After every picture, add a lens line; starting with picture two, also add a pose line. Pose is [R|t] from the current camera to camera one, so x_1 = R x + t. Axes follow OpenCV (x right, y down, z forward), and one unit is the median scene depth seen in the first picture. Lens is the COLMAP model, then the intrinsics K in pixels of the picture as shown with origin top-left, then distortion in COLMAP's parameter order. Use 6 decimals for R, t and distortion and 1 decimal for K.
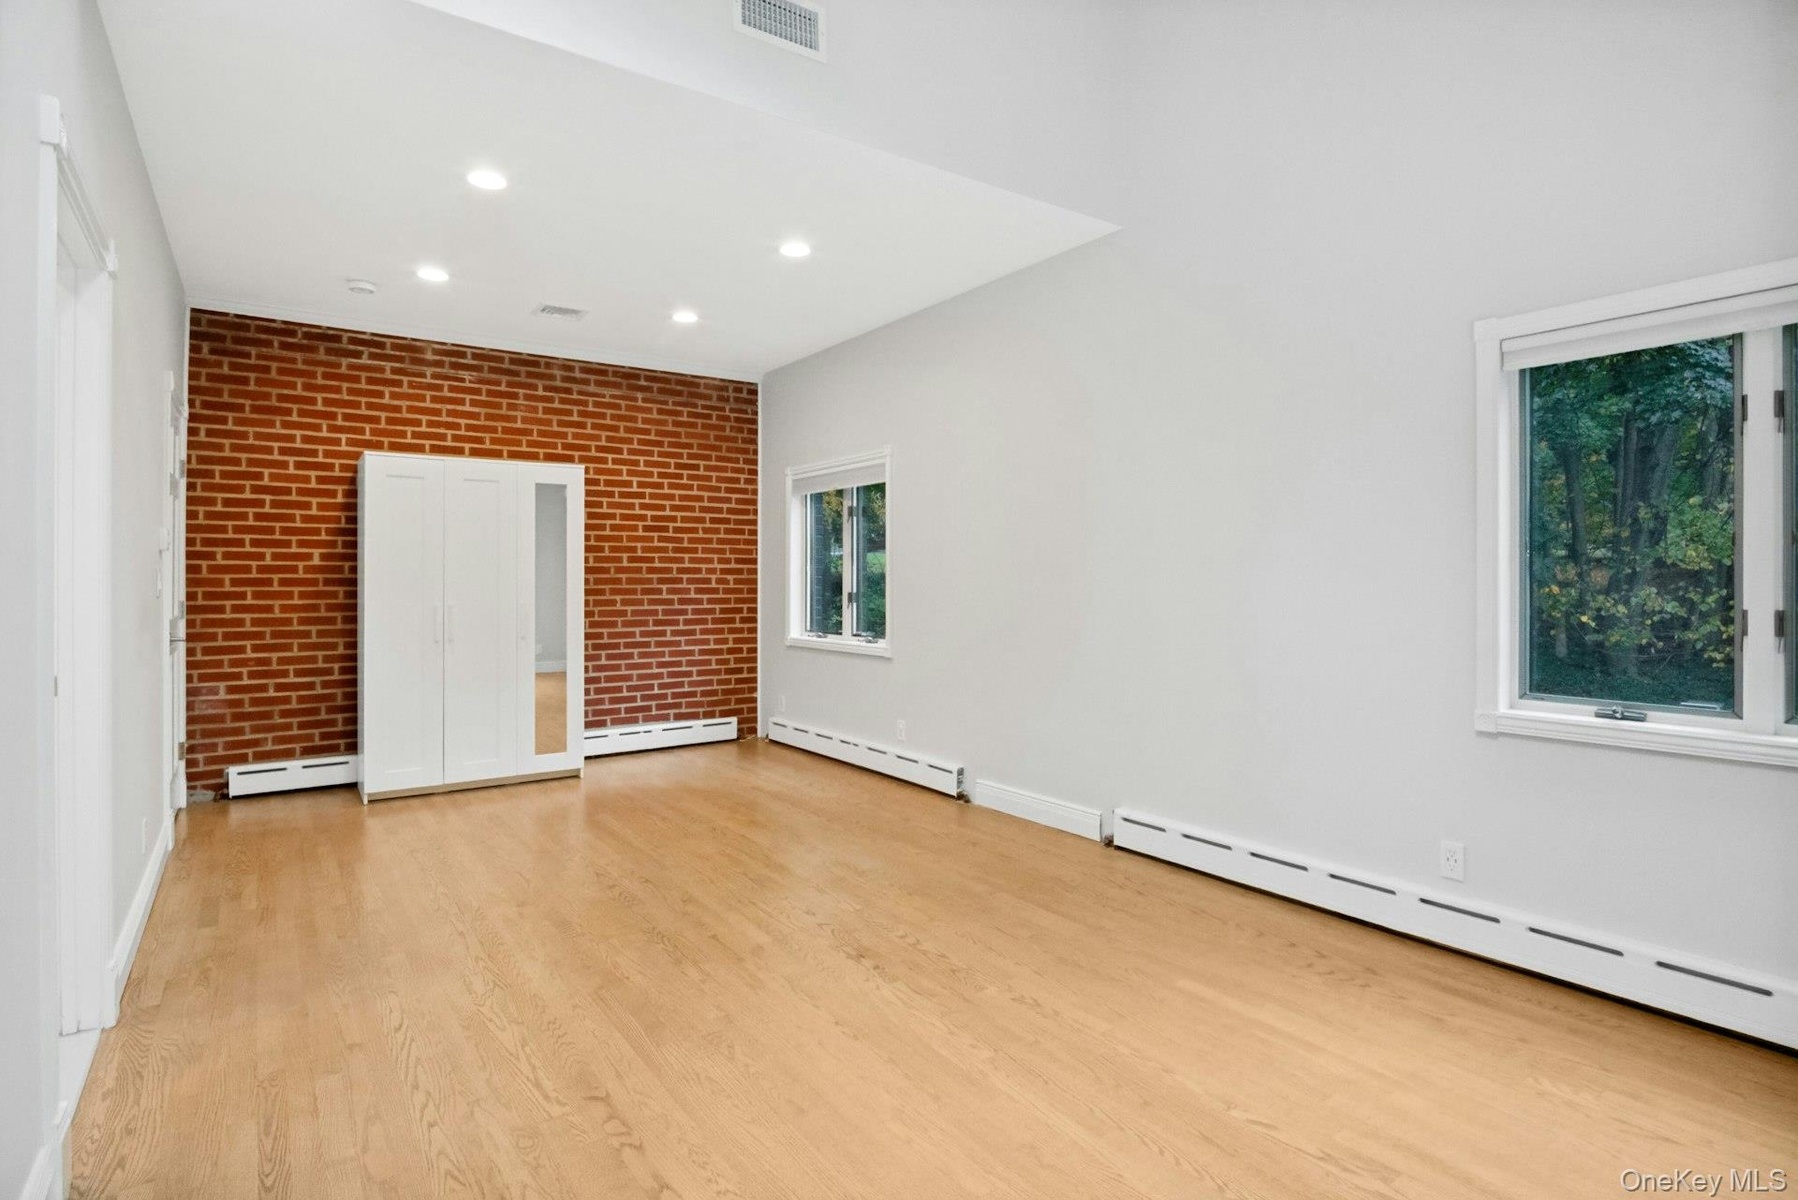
lens RADIAL K [[878.4, 0, 895.8], [0, 878.4, 576.6], [0, 0, 1]] dist [-0.003196, -0.000538]
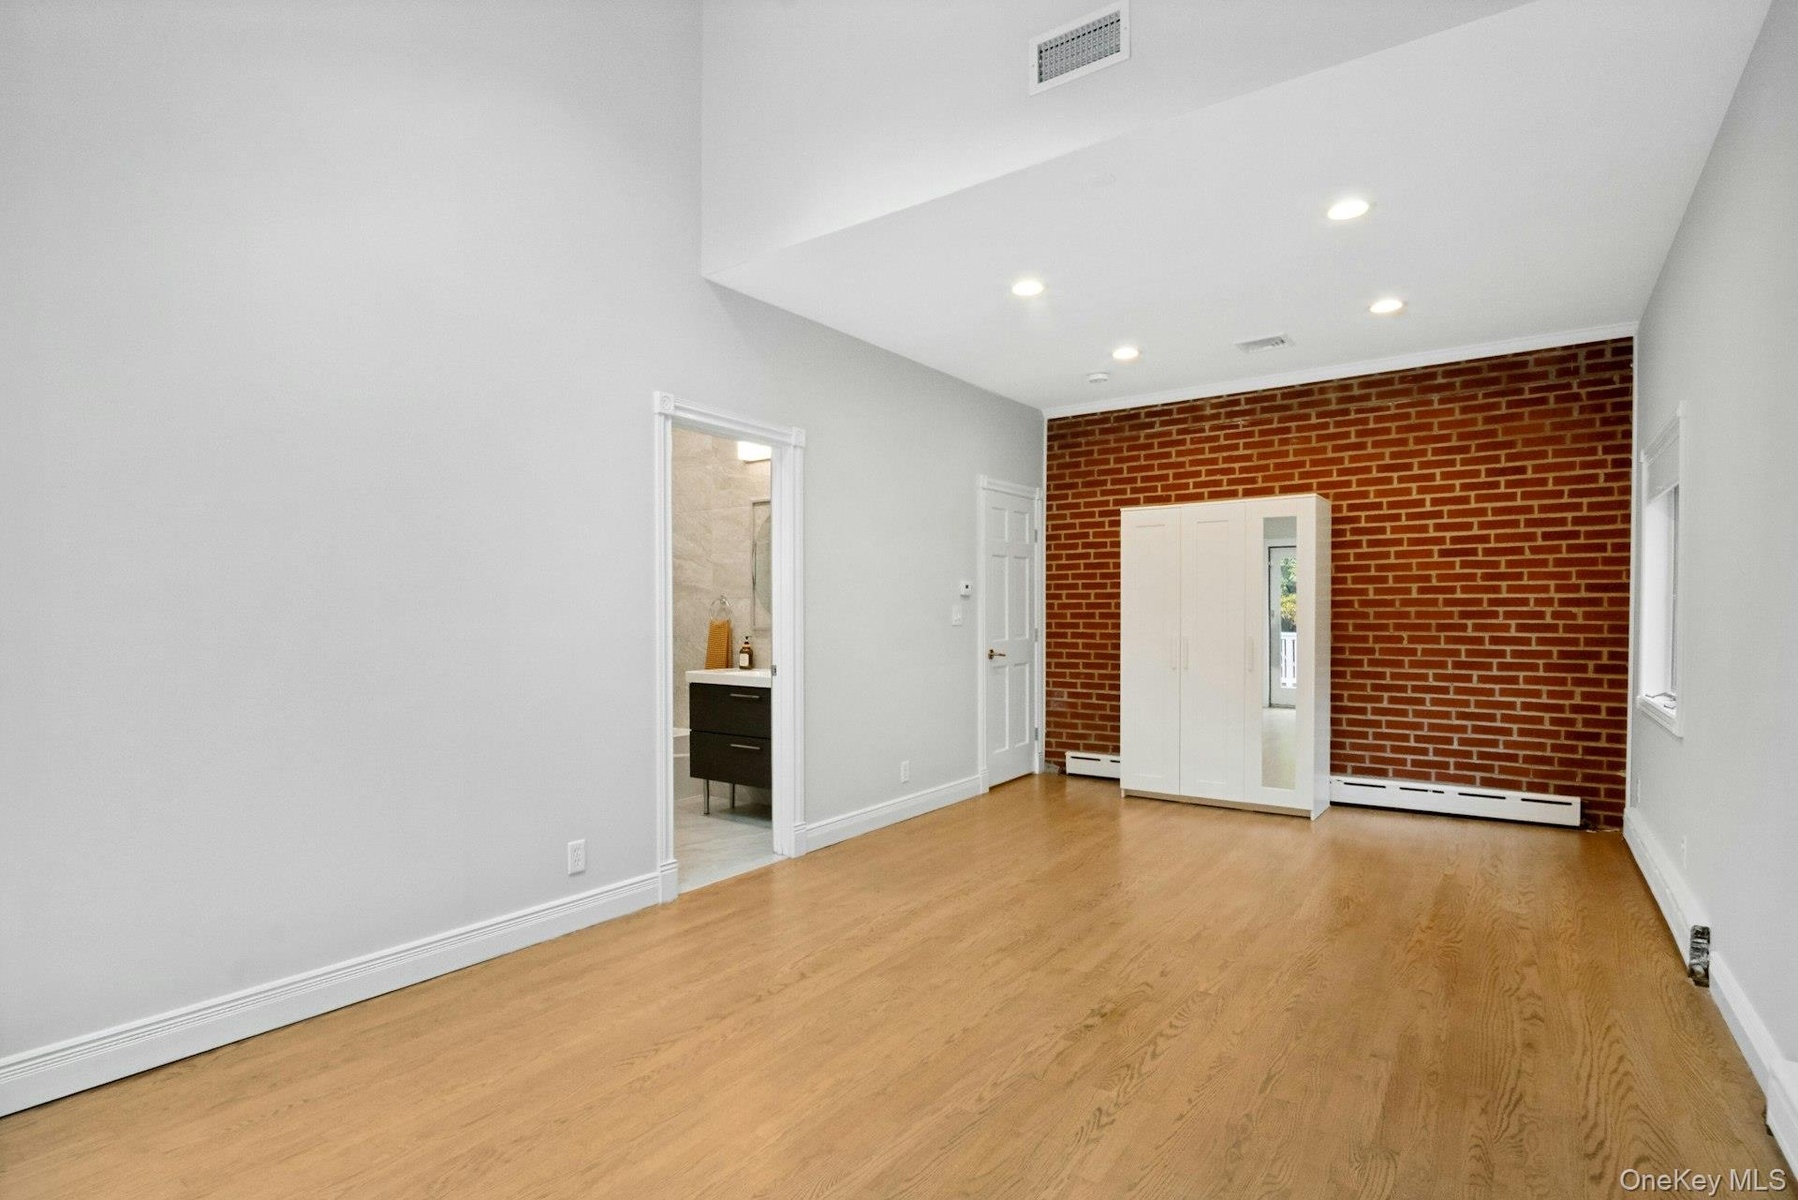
lens RADIAL K [[902.3, 0, 896.2], [0, 902.3, 629.8], [0, 0, 1]] dist [-0.020394, 0.000751]
pose [[0.332148, 0.015826, -0.943094, 0.393505], [0.004402, 0.999822, 0.018329, 0.001227], [0.943217, -0.010239, 0.332020, 0.239332]]
